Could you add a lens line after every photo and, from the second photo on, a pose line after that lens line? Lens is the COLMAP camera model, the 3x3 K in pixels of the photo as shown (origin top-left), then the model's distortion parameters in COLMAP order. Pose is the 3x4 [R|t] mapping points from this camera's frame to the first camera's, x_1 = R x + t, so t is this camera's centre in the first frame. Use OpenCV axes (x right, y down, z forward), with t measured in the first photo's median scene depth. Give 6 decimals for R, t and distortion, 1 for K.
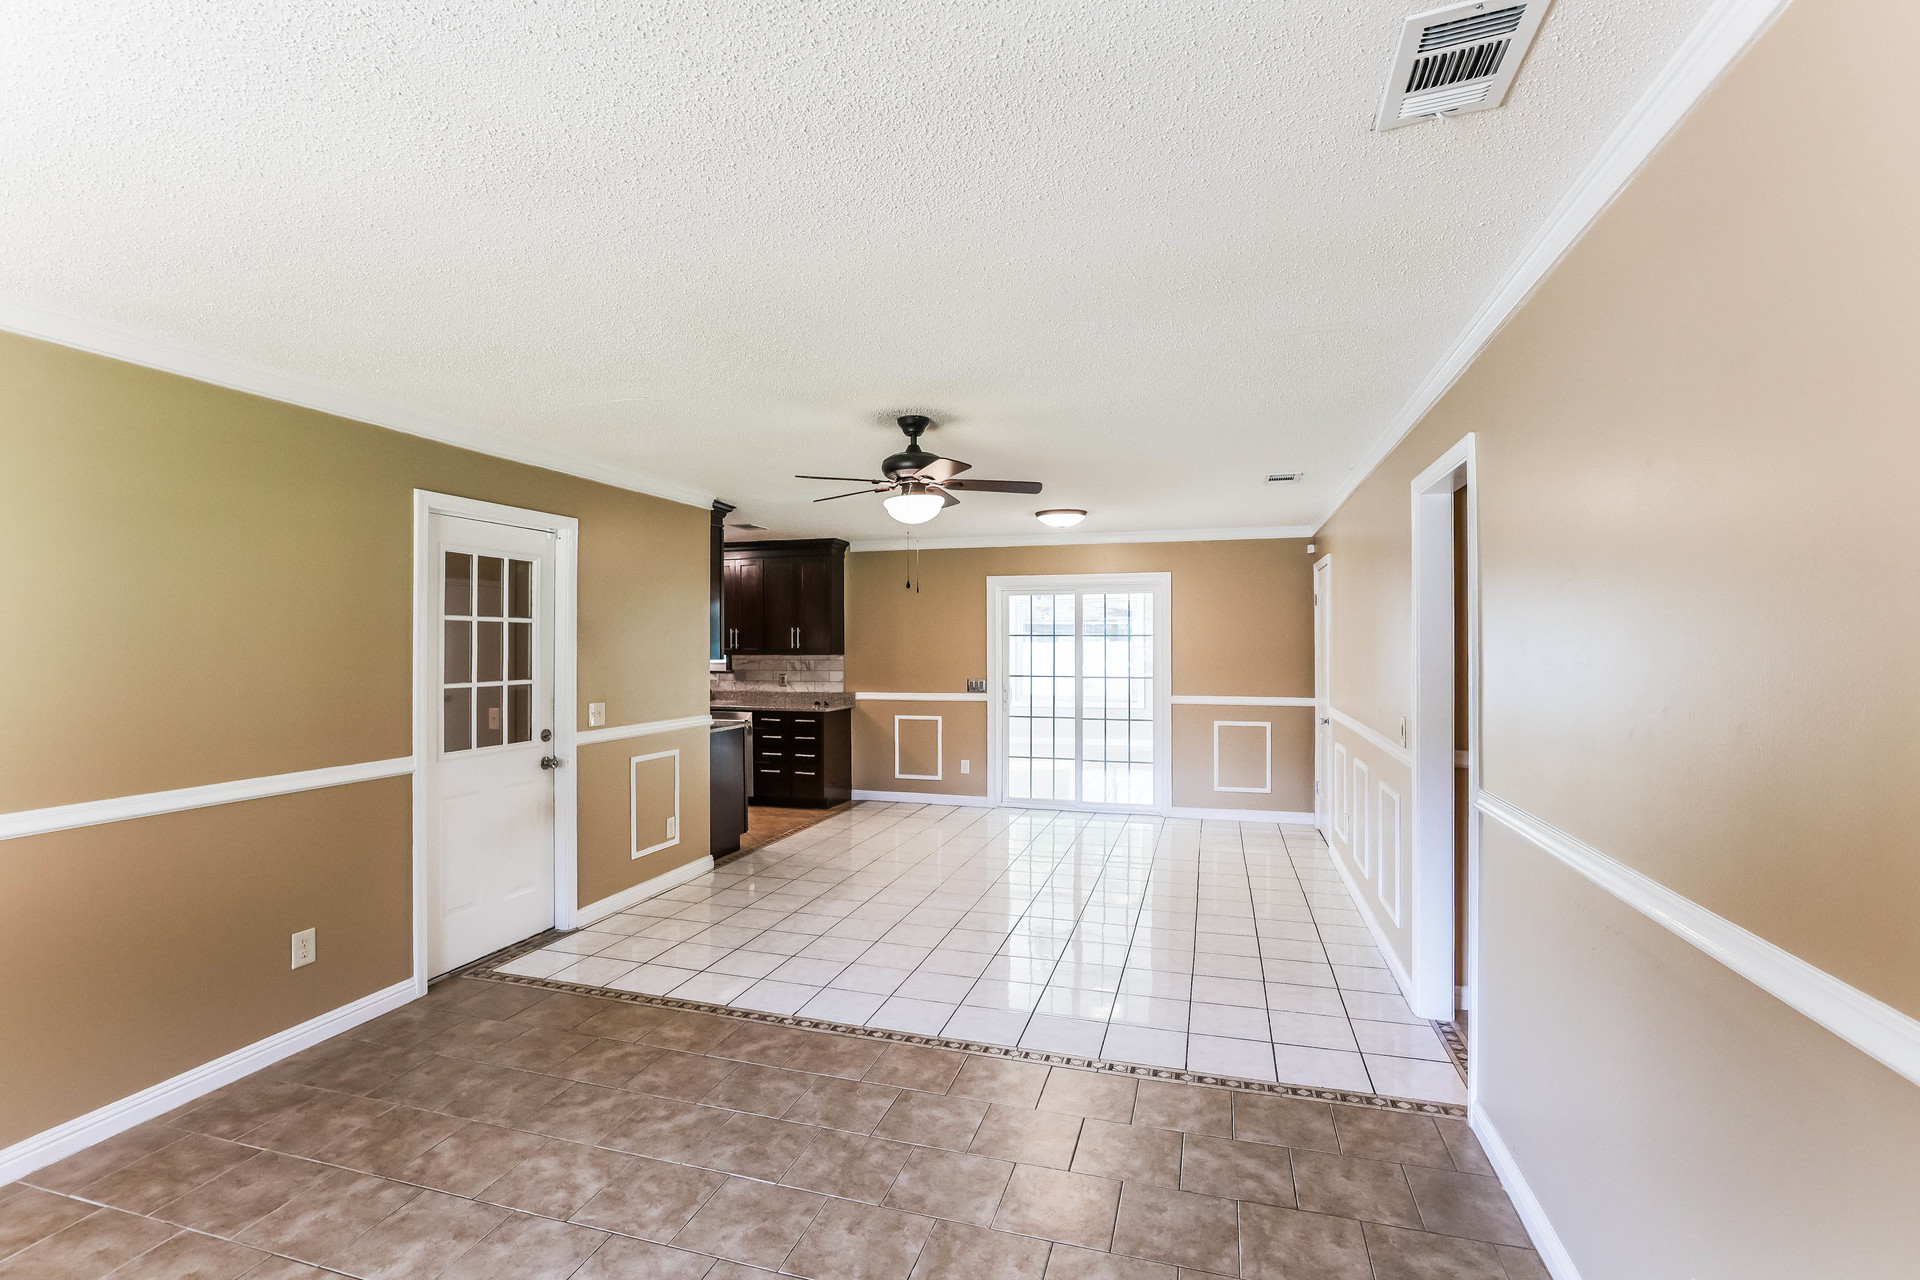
lens RADIAL K [[873.8, 0, 949.5], [0, 873.8, 649.6], [0, 0, 1]] dist [-0.030864, 0.010517]
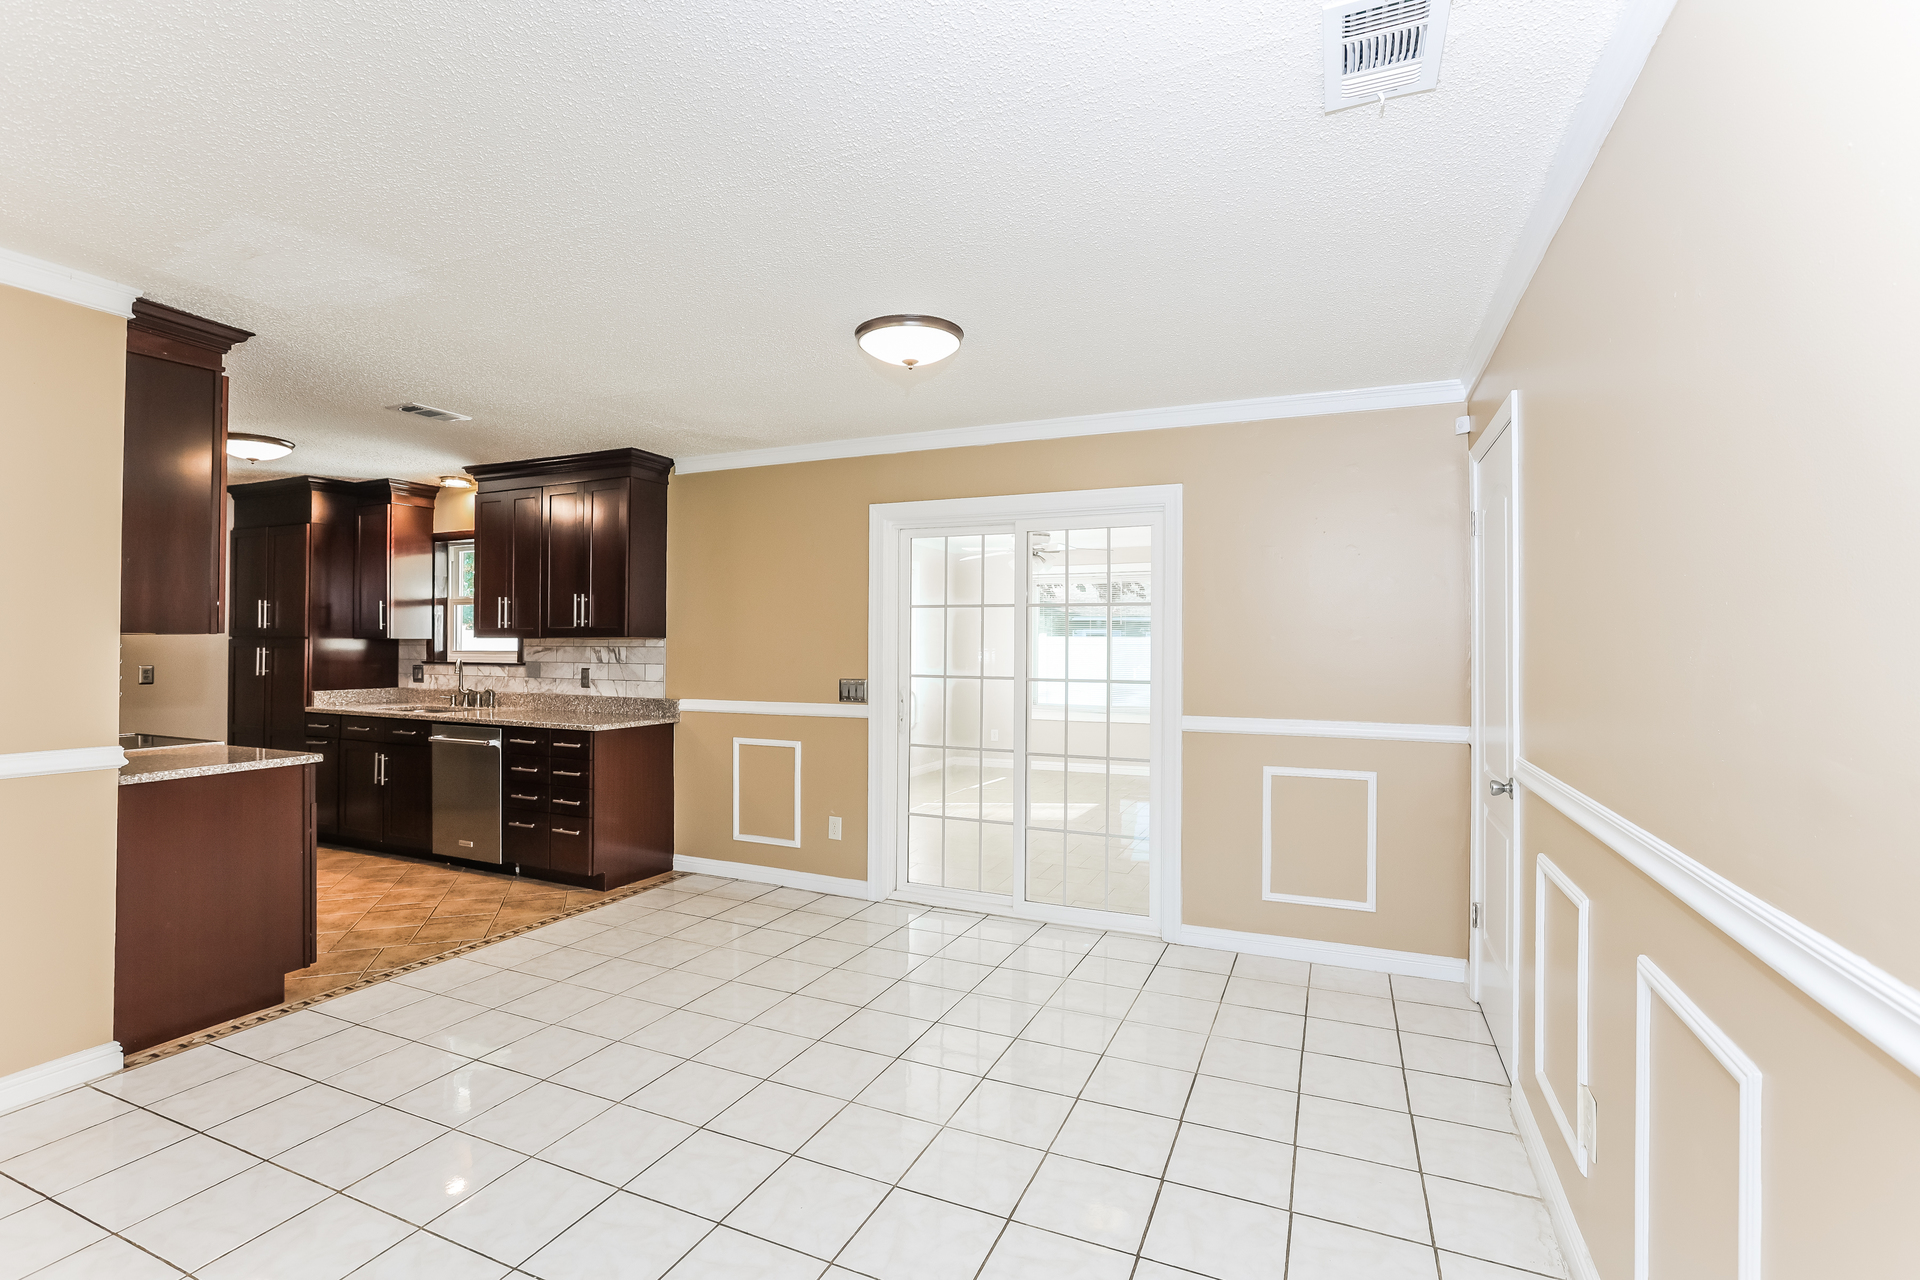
lens RADIAL K [[873.8, 0, 946.2], [0, 873.8, 641.3], [0, 0, 1]] dist [-0.030864, 0.010517]
pose [[0.991904, 0.006757, -0.126813, 0.186907], [-0.008138, 0.999913, -0.010379, 0.014918], [0.126731, 0.011327, 0.991872, 0.474513]]
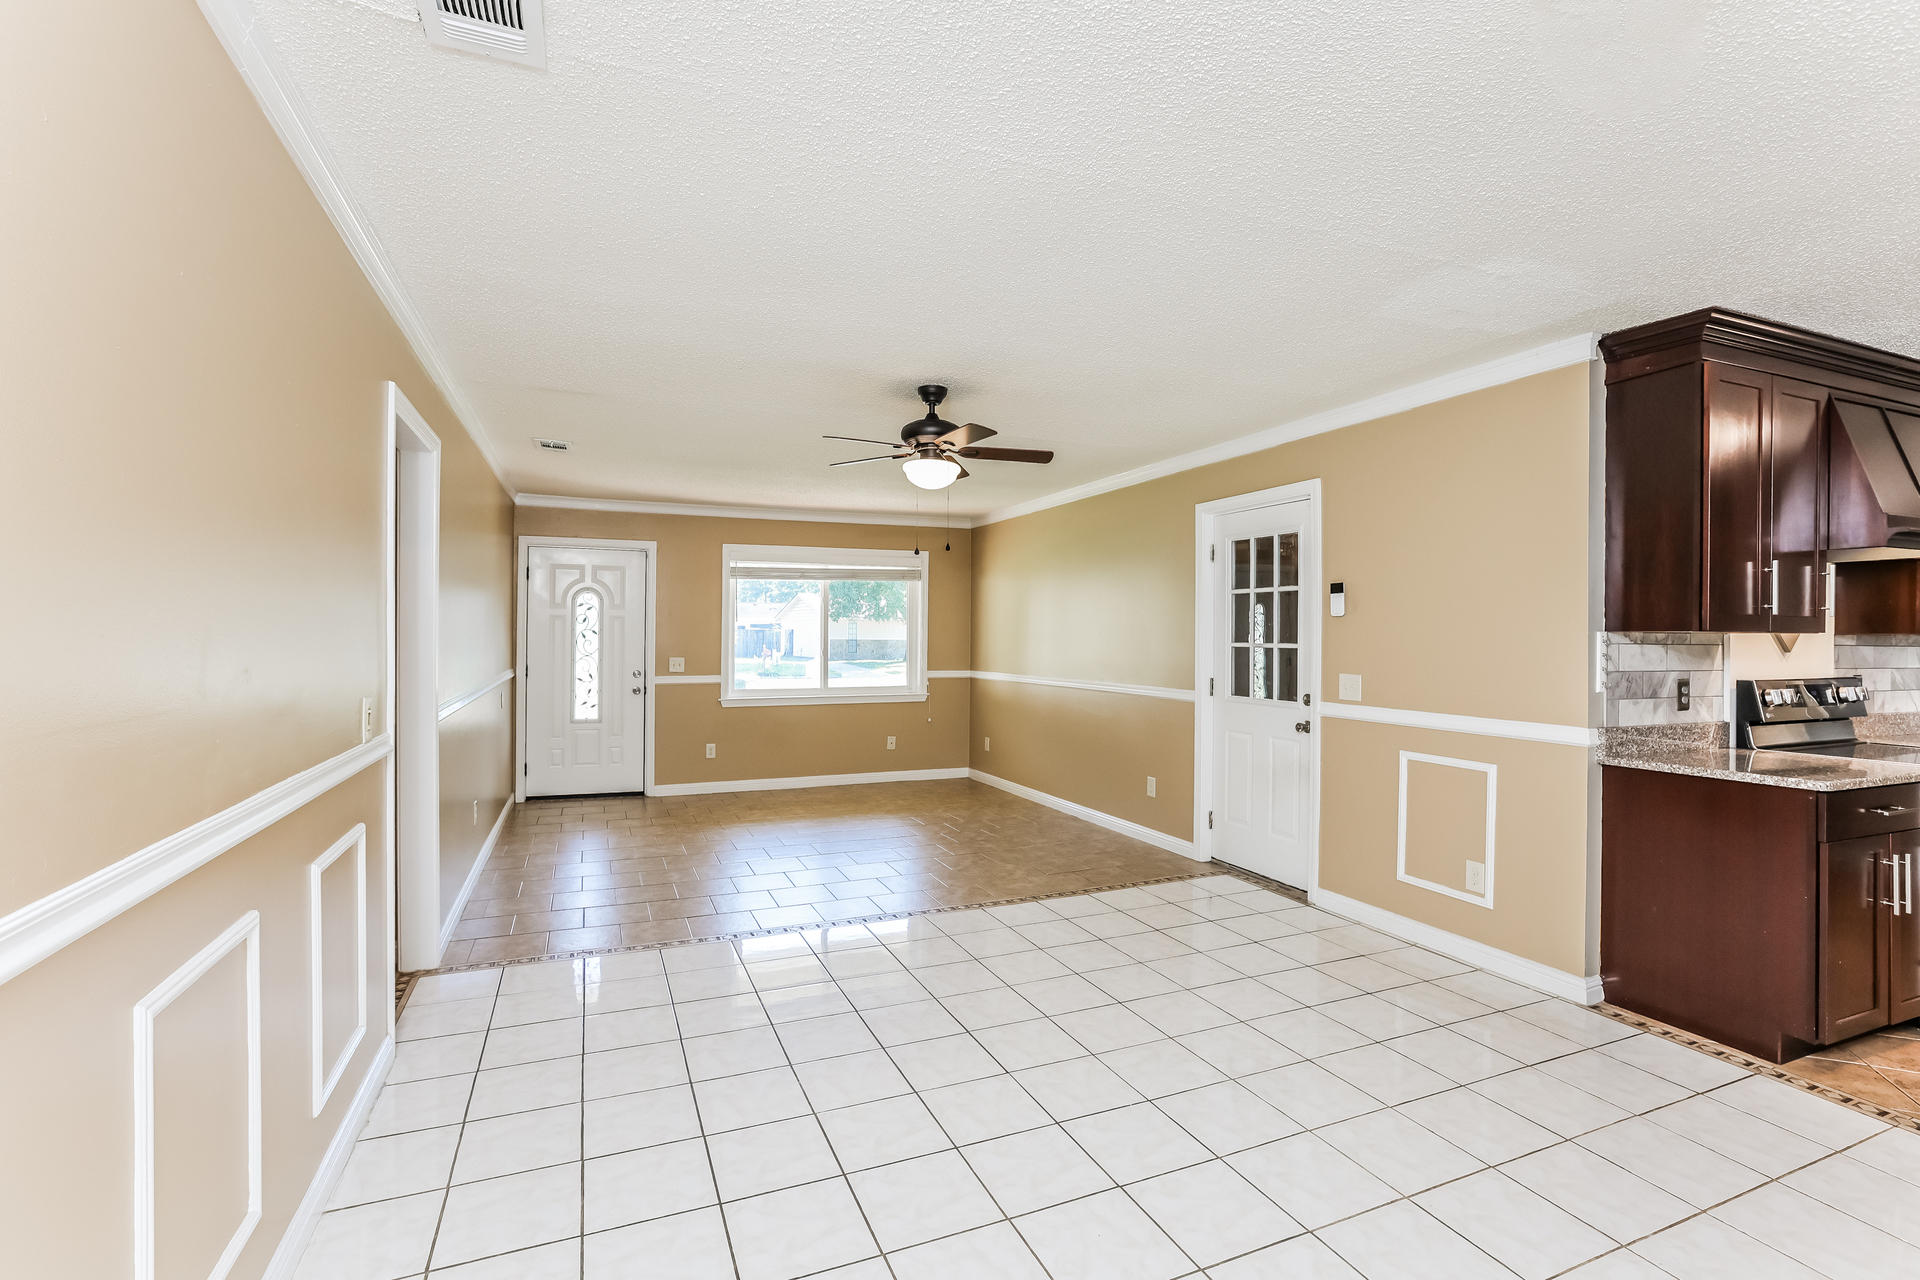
lens RADIAL K [[873.8, 0, 944.2], [0, 873.8, 636.0], [0, 0, 1]] dist [-0.030864, 0.010517]
pose [[-0.775077, -0.001593, -0.631865, 0.313637], [-0.008610, 0.999931, 0.008042, 0.012133], [0.631809, 0.011674, -0.775037, 0.936067]]
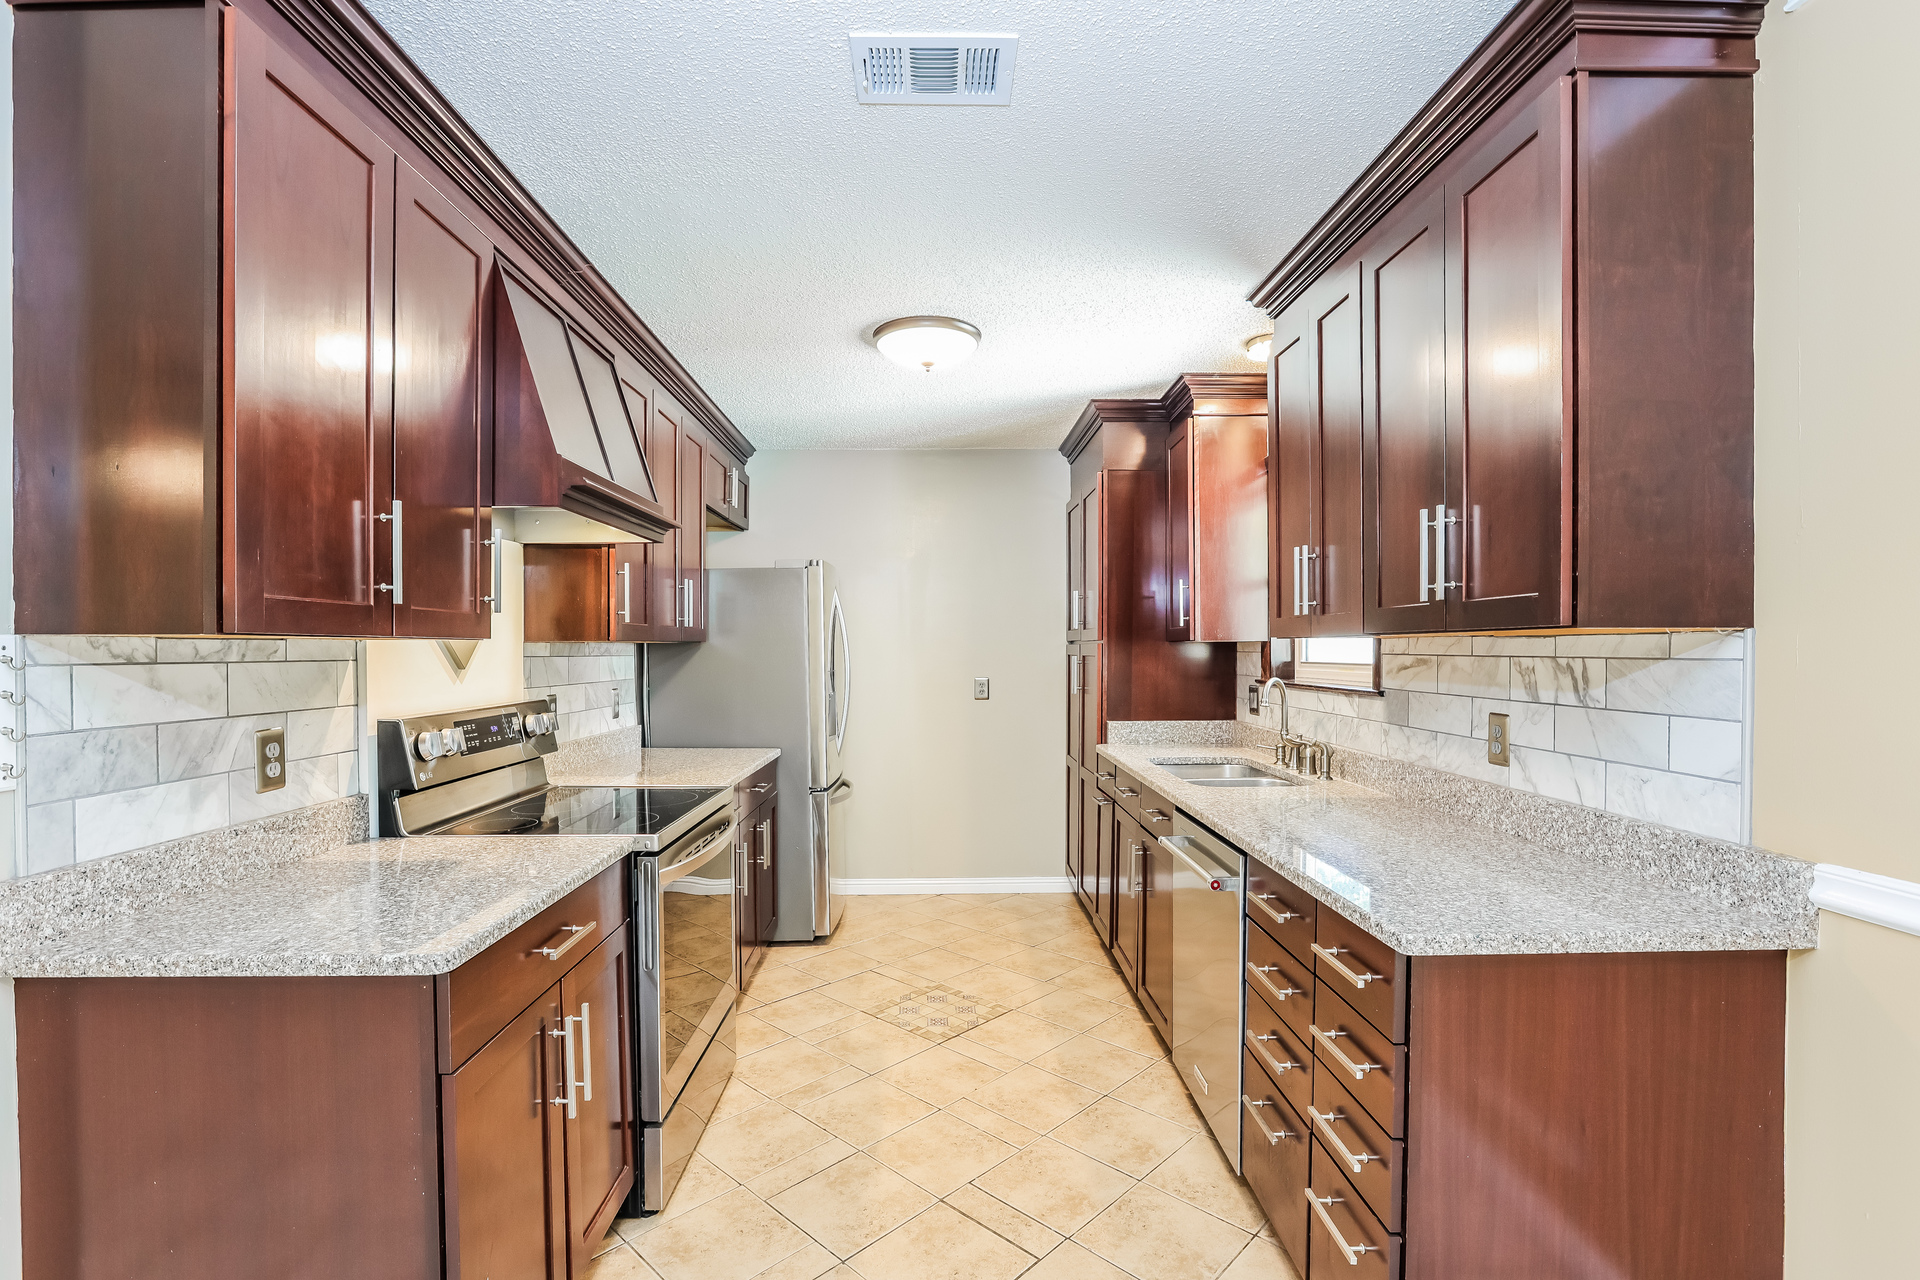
lens RADIAL K [[873.8, 0, 950.5], [0, 873.8, 650.0], [0, 0, 1]] dist [-0.030864, 0.010517]
pose [[0.312134, 0.004061, -0.950029, -0.009360], [-0.005035, 0.999984, 0.002620, 0.012145], [0.950025, 0.003965, 0.312149, 0.933778]]
